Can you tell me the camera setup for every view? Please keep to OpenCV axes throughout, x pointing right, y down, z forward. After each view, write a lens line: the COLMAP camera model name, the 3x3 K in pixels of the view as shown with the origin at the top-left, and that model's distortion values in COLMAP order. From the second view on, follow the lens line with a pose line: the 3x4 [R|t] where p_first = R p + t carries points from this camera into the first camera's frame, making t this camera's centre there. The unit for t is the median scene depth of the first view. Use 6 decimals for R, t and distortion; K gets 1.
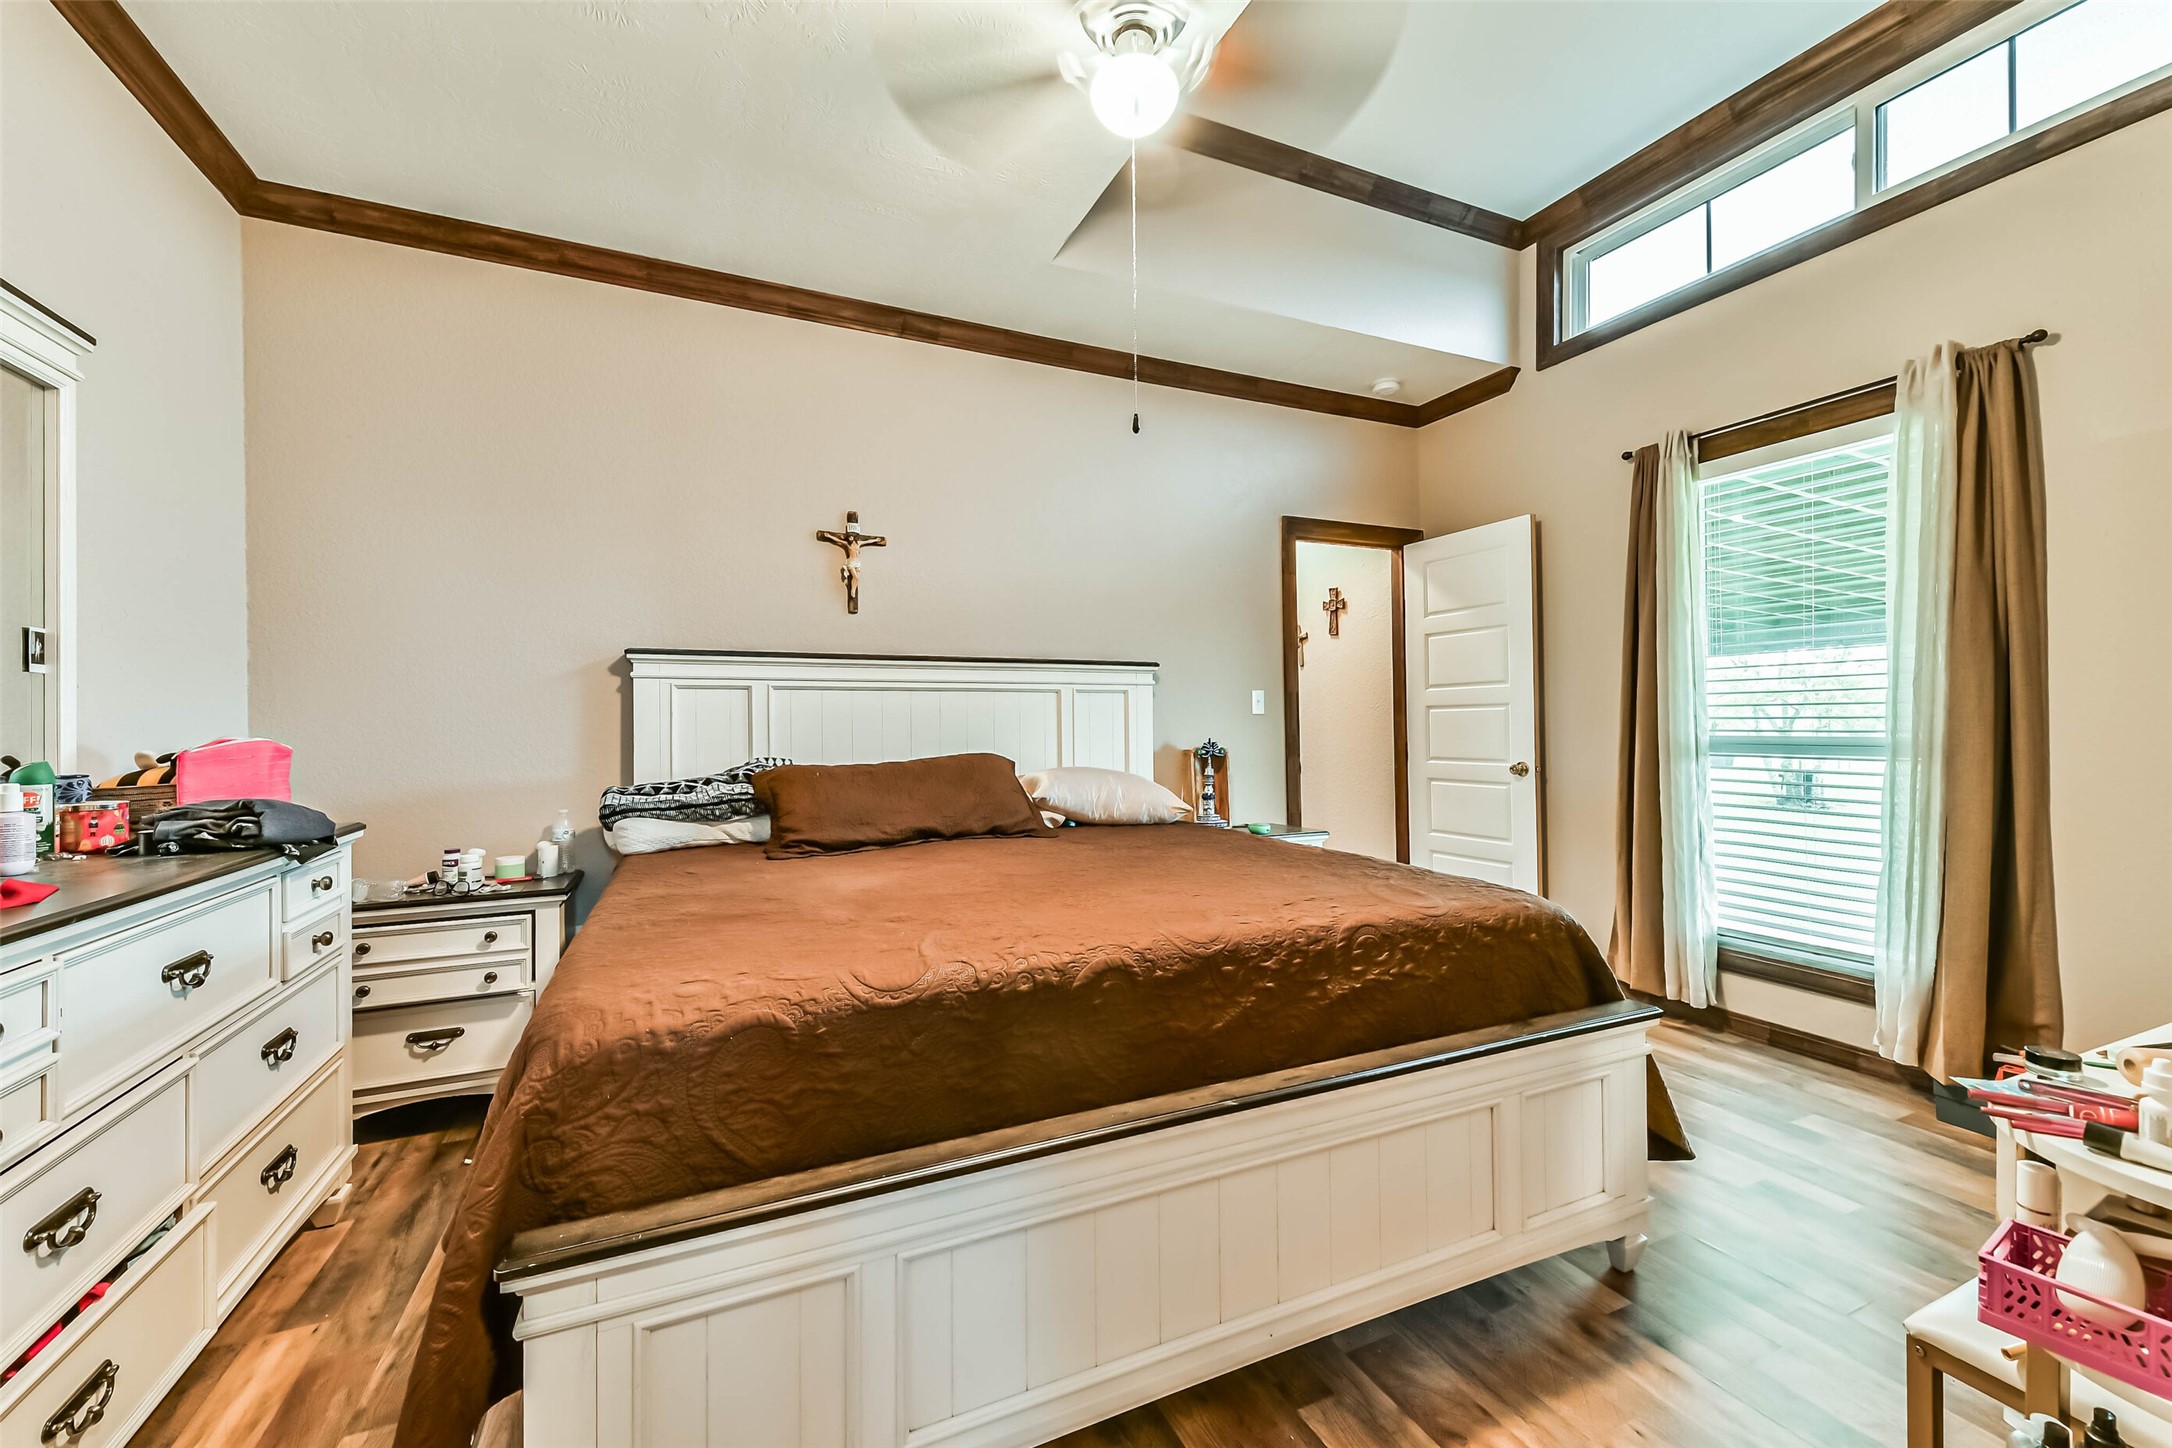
lens RADIAL K [[872.2, 0, 1090.3], [0, 872.2, 732.4], [0, 0, 1]] dist [0.038099, -0.011320]
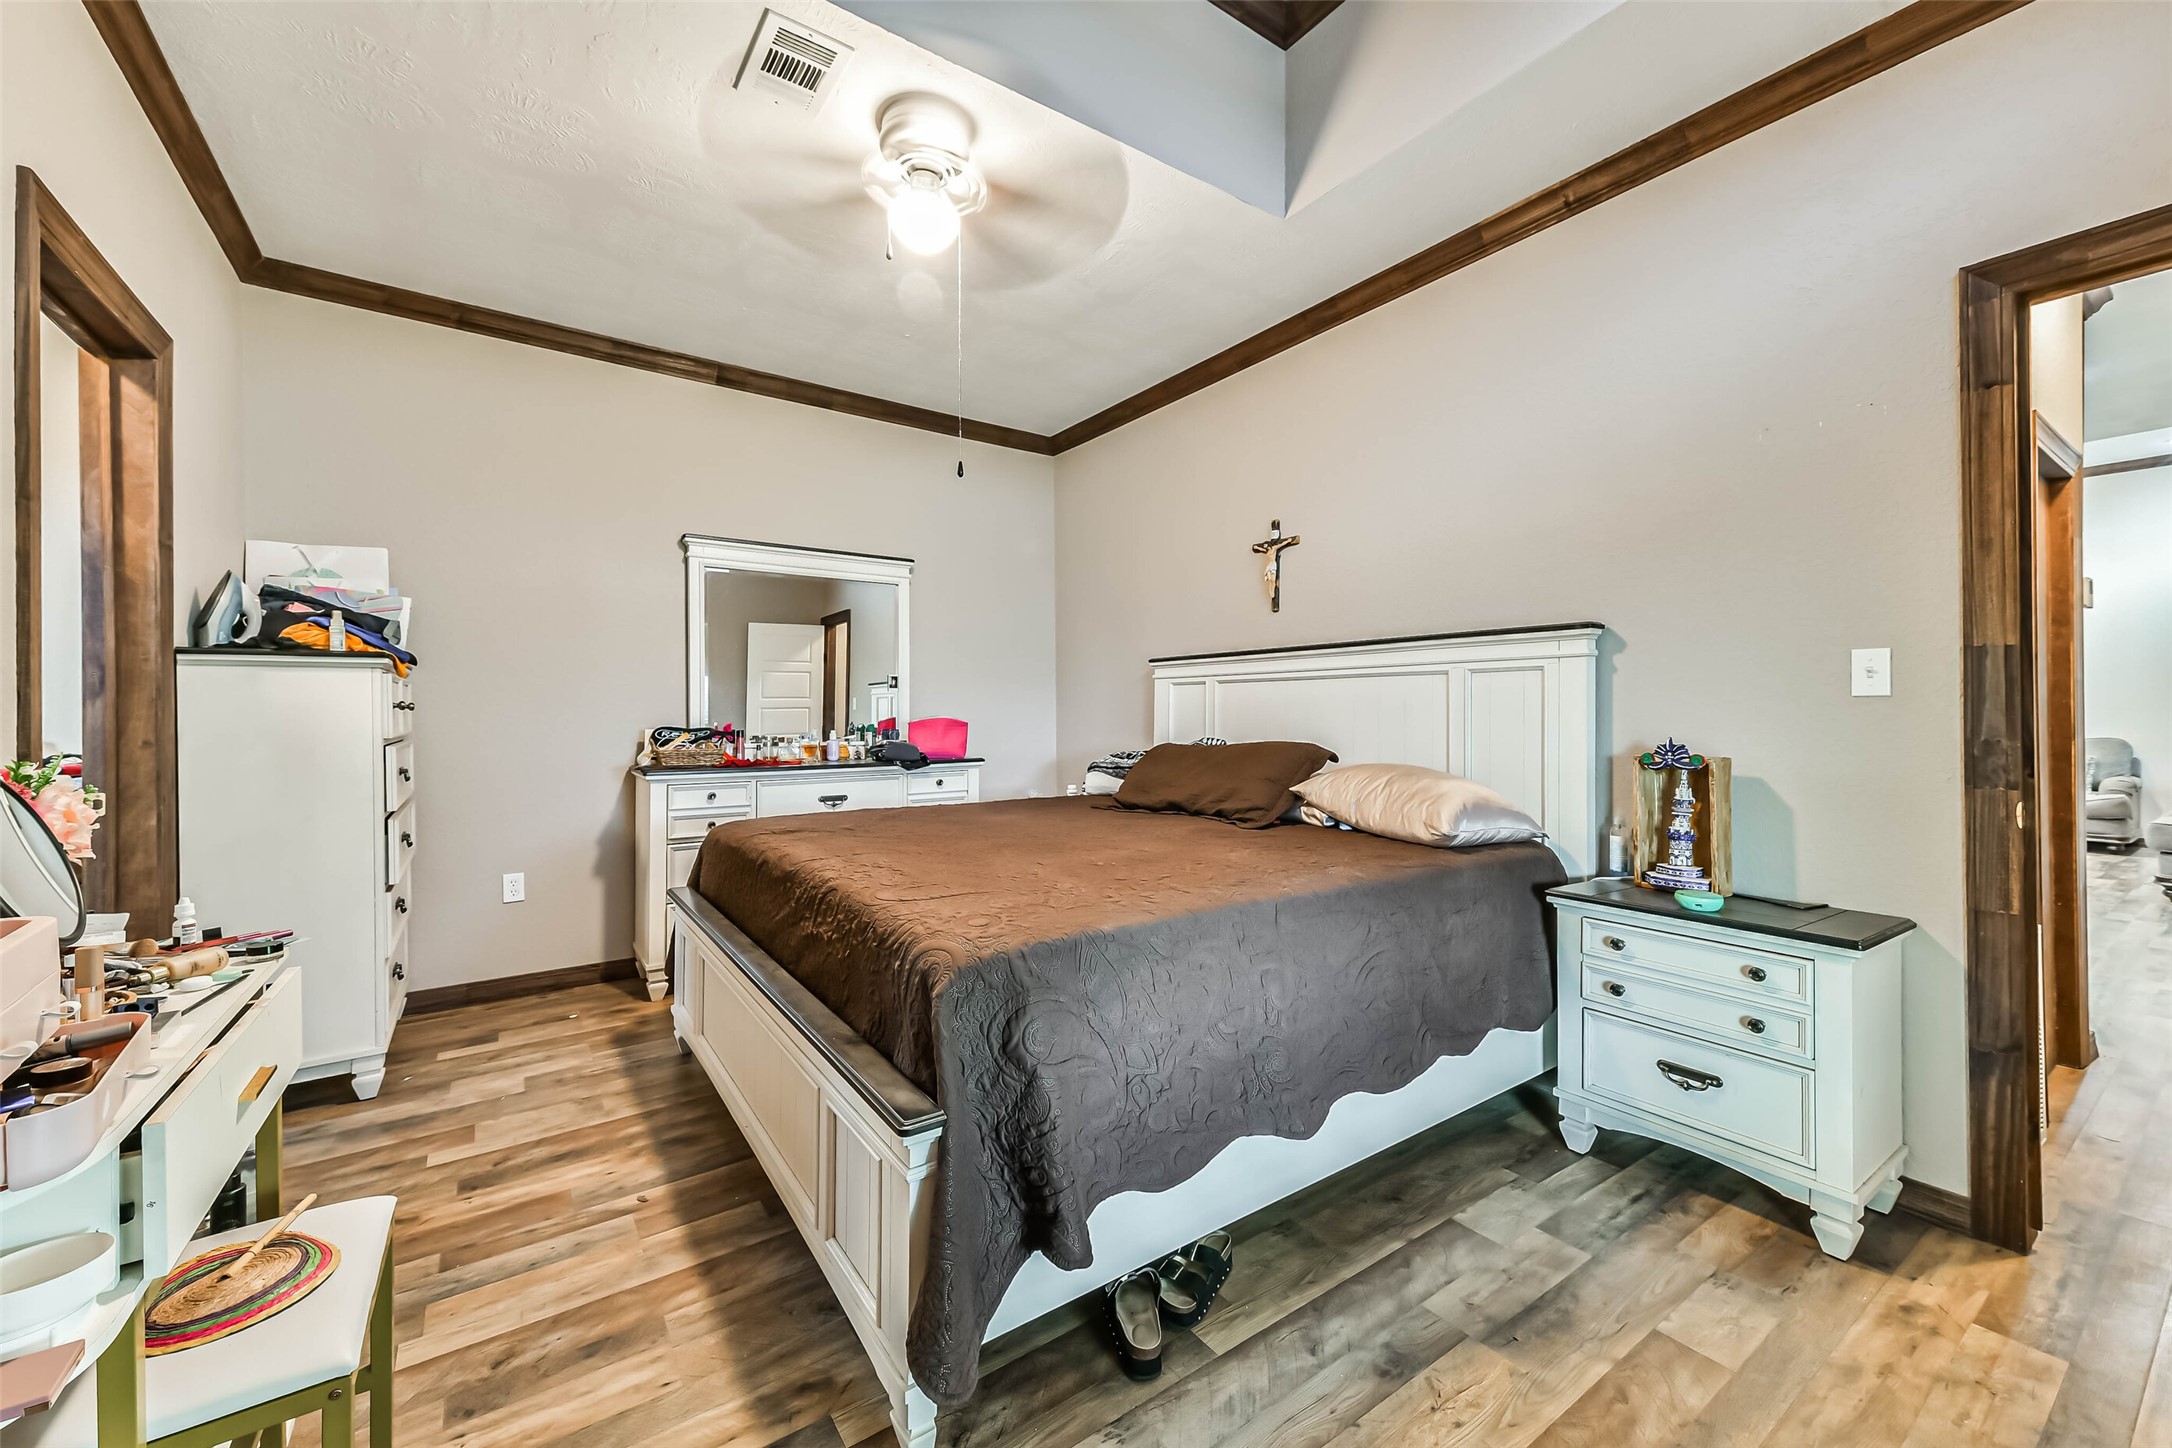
lens RADIAL K [[854.1, 0, 1086.0], [0, 854.1, 724.0], [0, 0, 1]] dist [0.054629, -0.010122]
pose [[0.176953, 0.020721, -0.984001, 0.756950], [-0.008748, 0.999772, 0.019480, -0.013161], [0.984180, 0.005161, 0.177094, 0.572530]]
